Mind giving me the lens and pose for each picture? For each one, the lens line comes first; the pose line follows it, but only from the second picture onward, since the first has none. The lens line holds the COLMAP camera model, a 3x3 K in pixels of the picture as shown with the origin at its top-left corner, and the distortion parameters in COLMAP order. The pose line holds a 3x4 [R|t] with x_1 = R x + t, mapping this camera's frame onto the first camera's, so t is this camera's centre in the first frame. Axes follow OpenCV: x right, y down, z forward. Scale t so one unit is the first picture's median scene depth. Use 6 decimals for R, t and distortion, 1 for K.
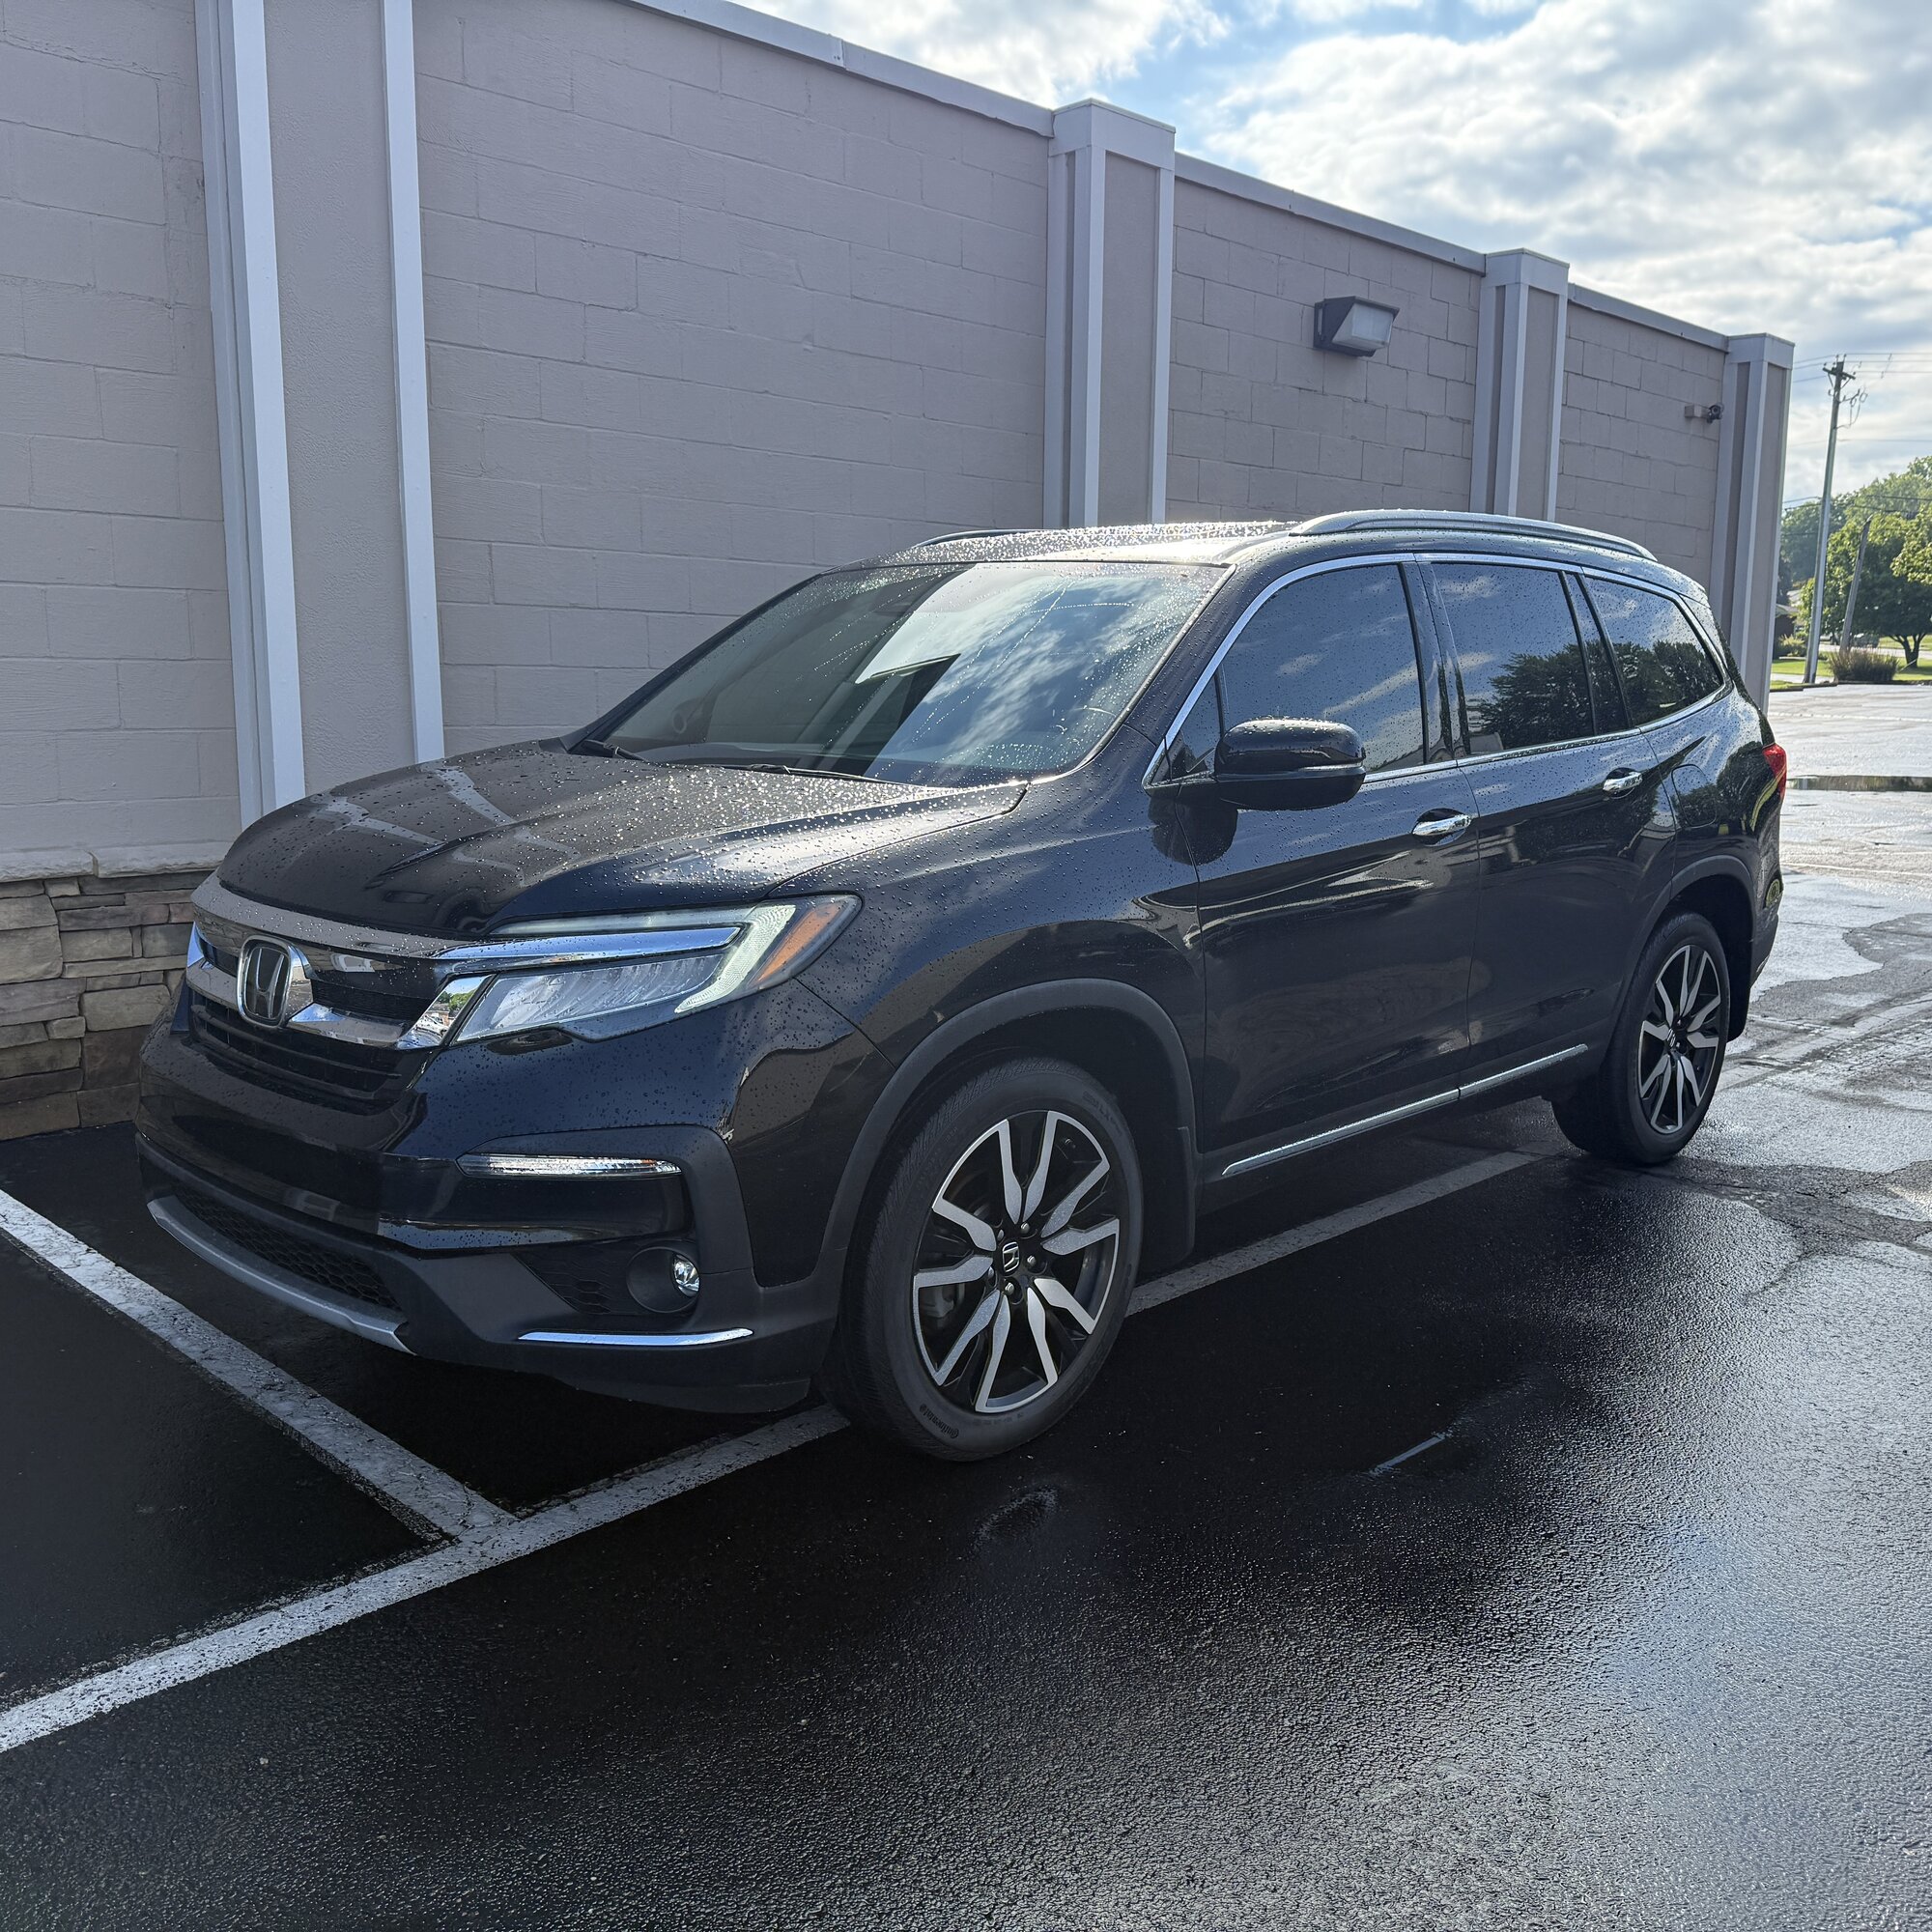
lens RADIAL K [[1820.4, 0, 966.5], [0, 1820.4, 964.3], [0, 0, 1]] dist [0.007779, 0.000000]
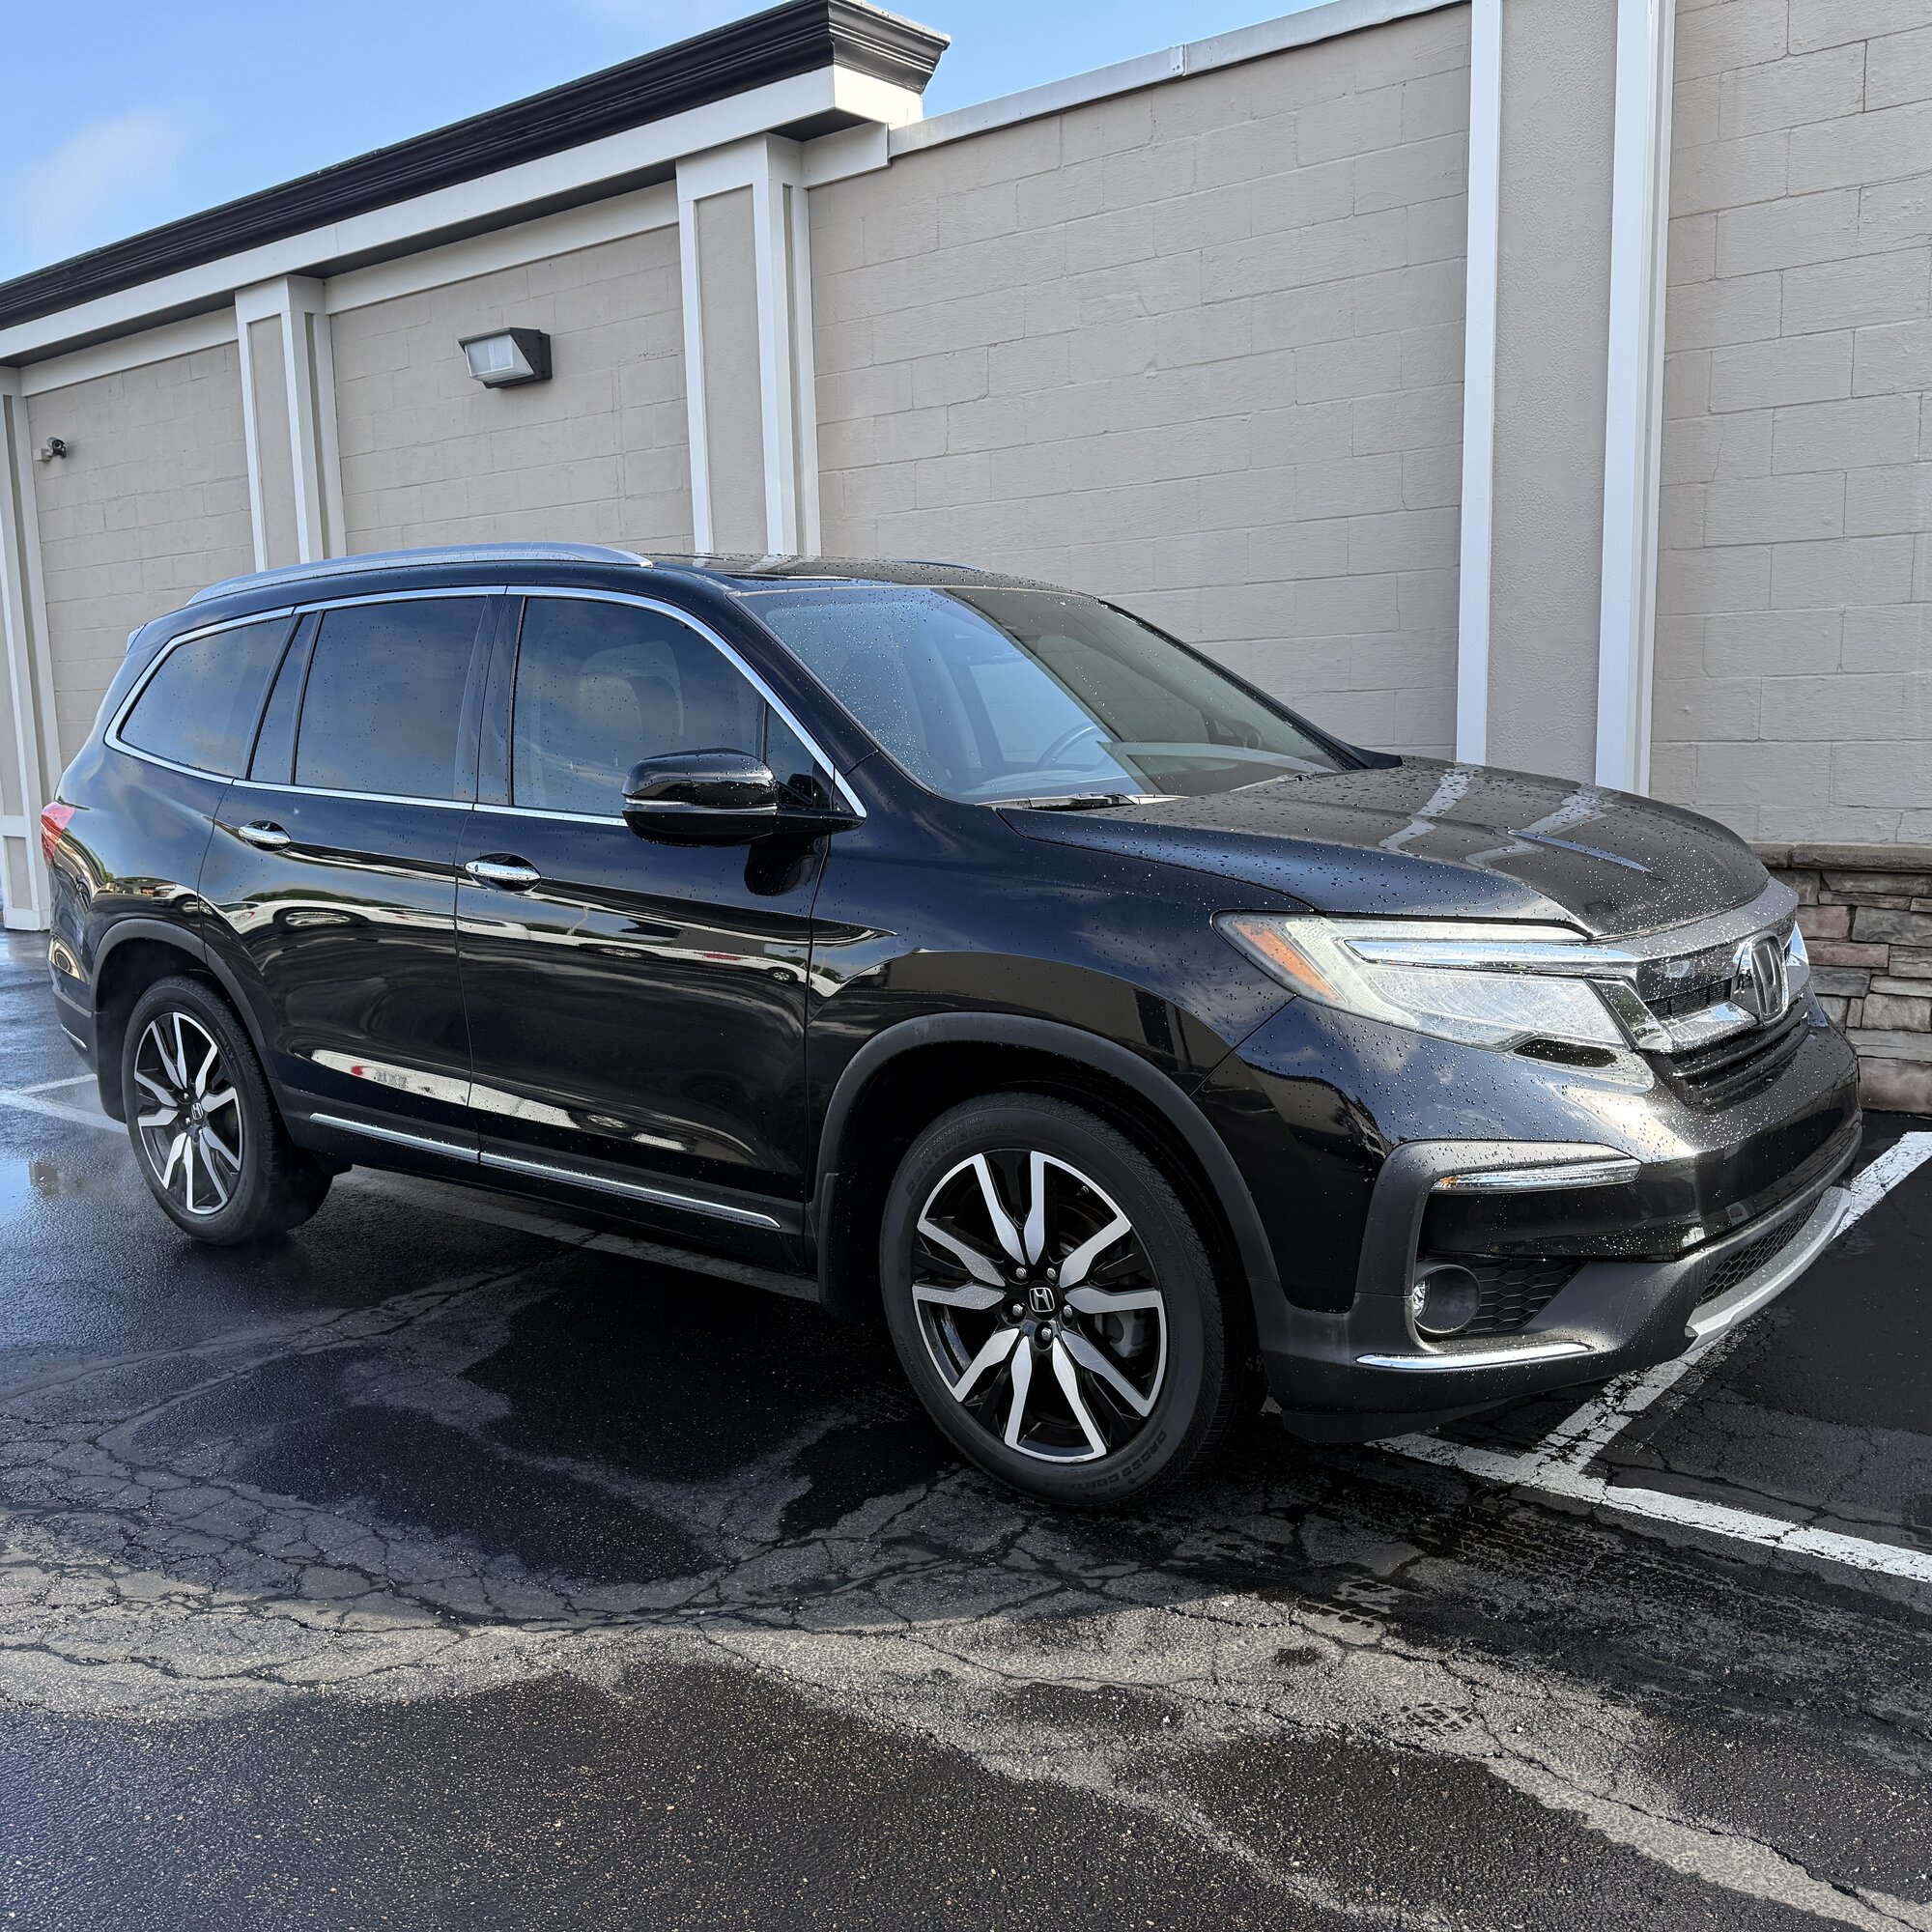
lens RADIAL K [[1820.4, 0, 977.1], [0, 1820.4, 956.5], [0, 0, 1]] dist [0.007779, 0.000000]
pose [[0.111106, 0.128022, -0.985528, 0.946058], [-0.126322, 0.985444, 0.113770, -0.127381], [0.985748, 0.111853, 0.125660, 0.831523]]
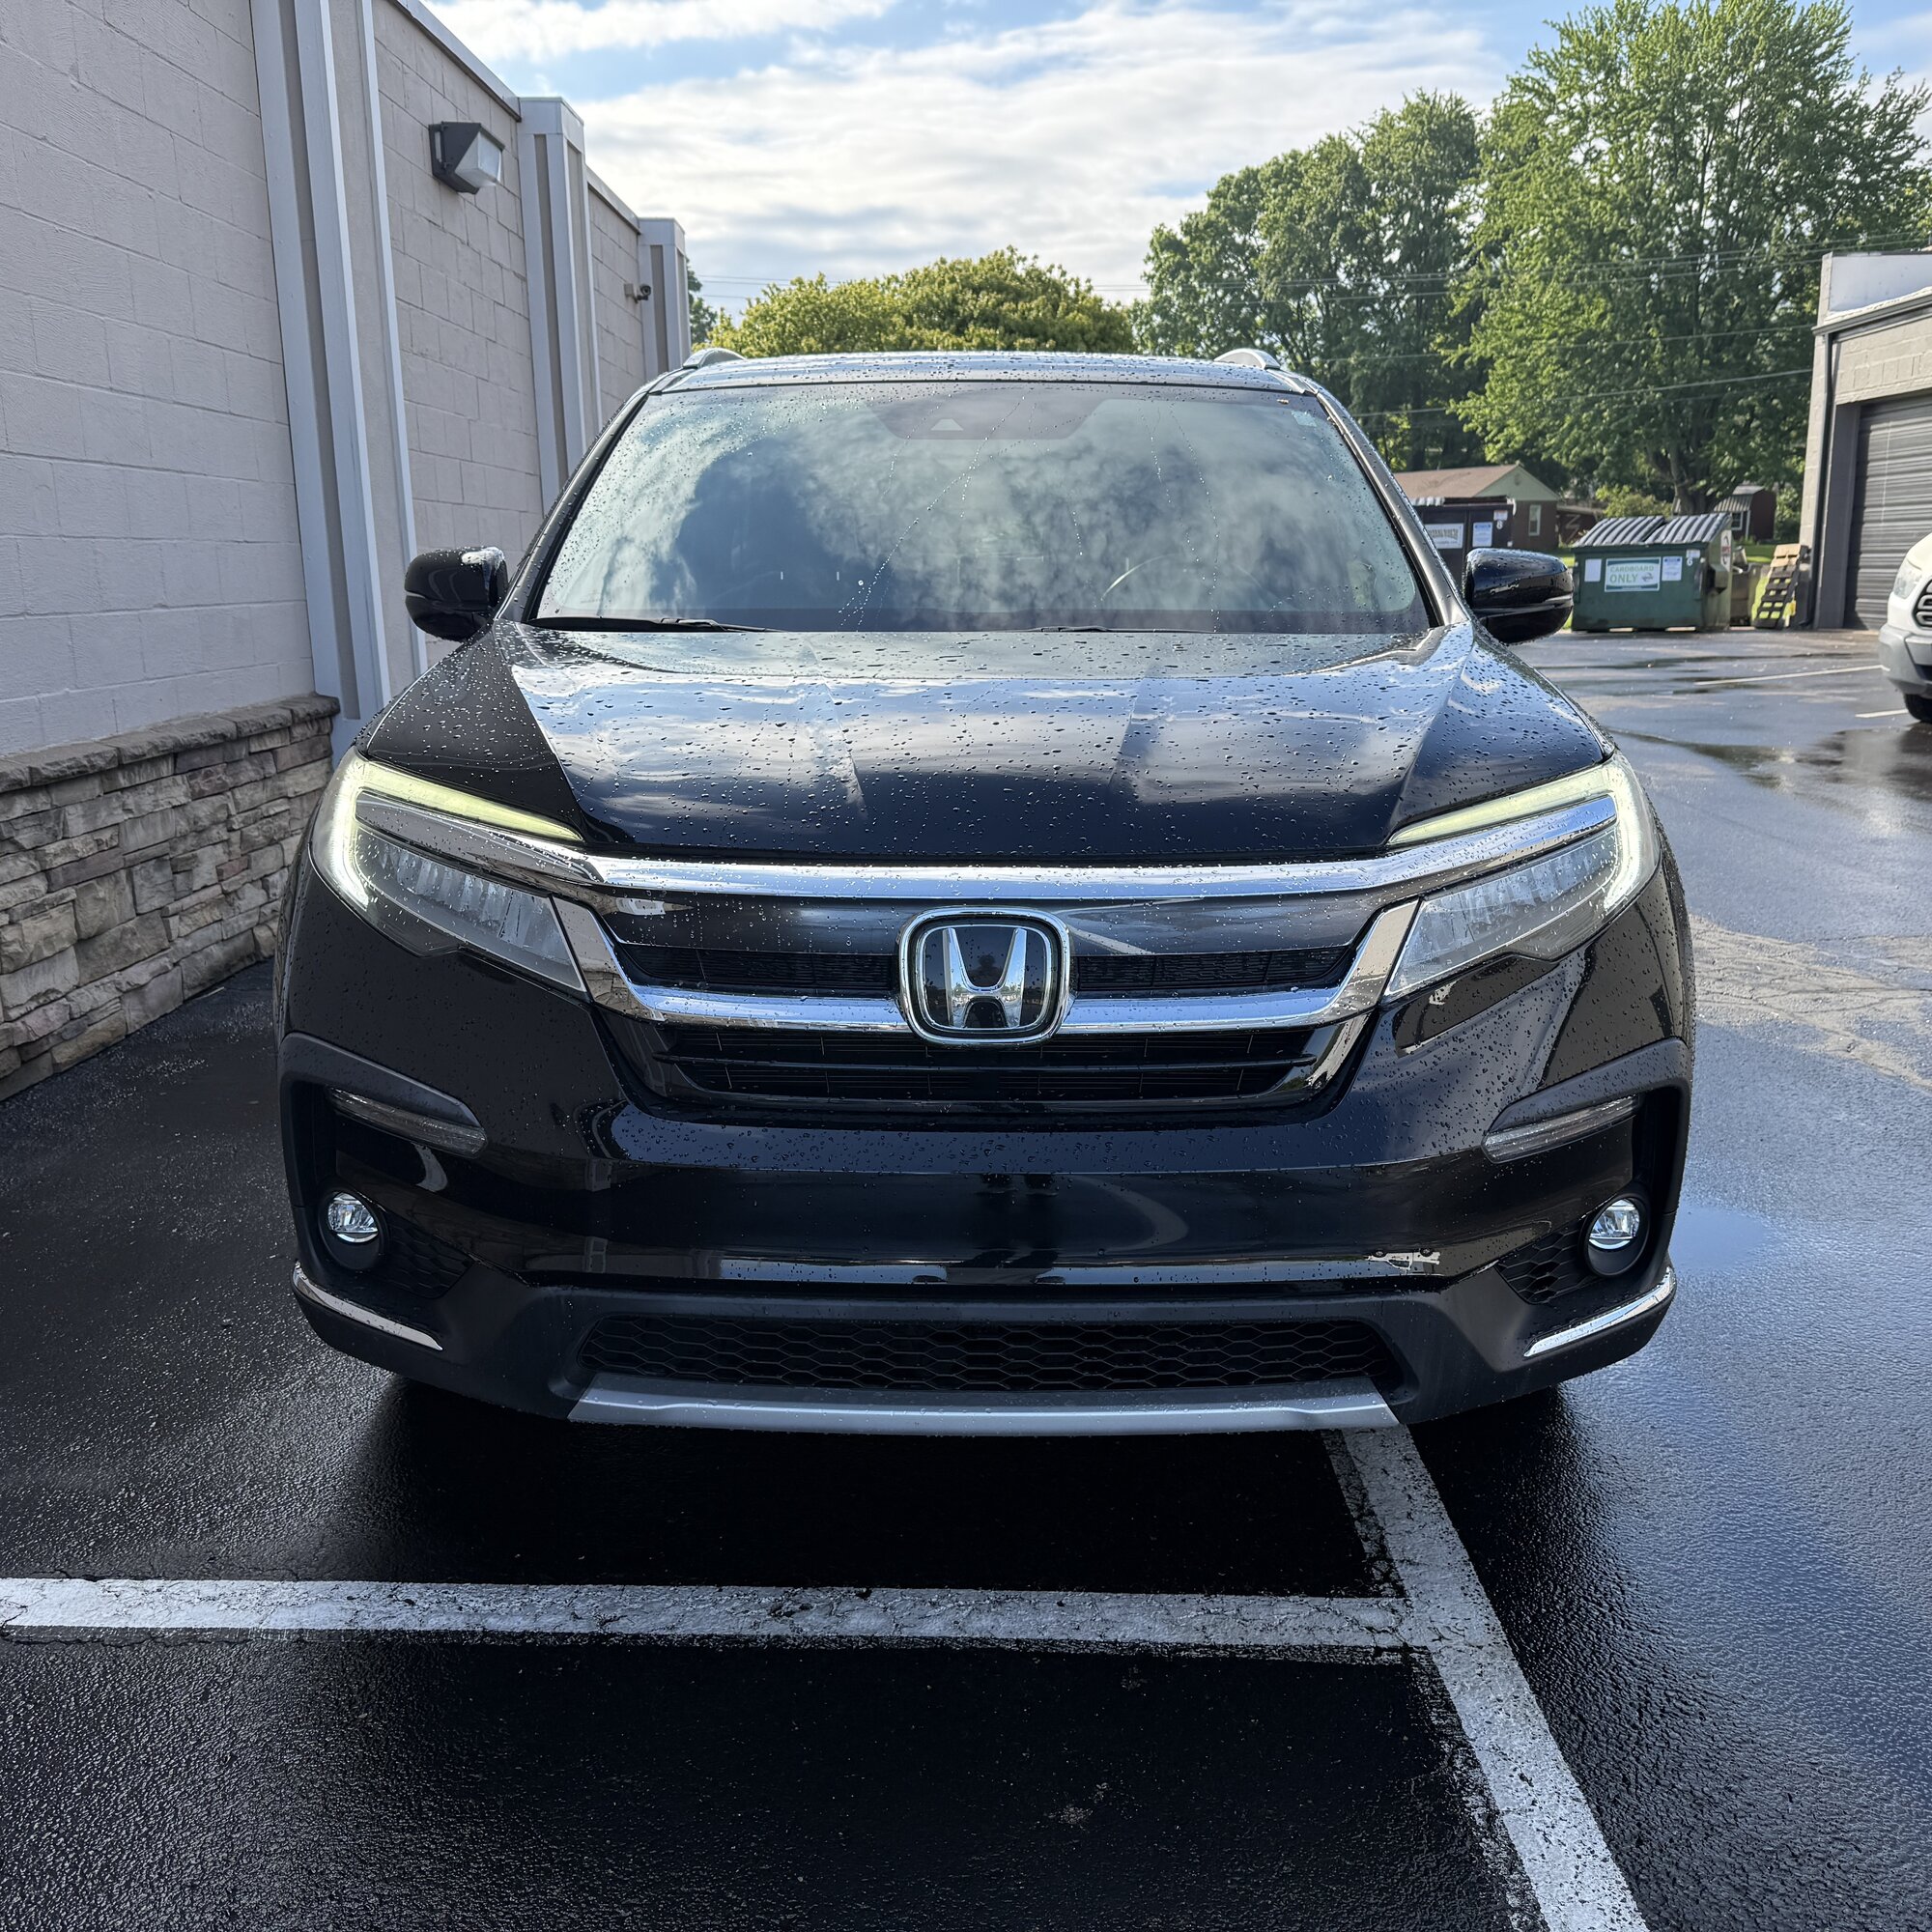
lens RADIAL K [[1820.4, 0, 967.3], [0, 1820.4, 959.1], [0, 0, 1]] dist [0.007779, 0.000000]
pose [[0.723189, -0.162785, 0.671192, -0.378230], [0.127261, 0.986594, 0.102160, -0.029176], [-0.678824, 0.011535, 0.734210, 0.244466]]
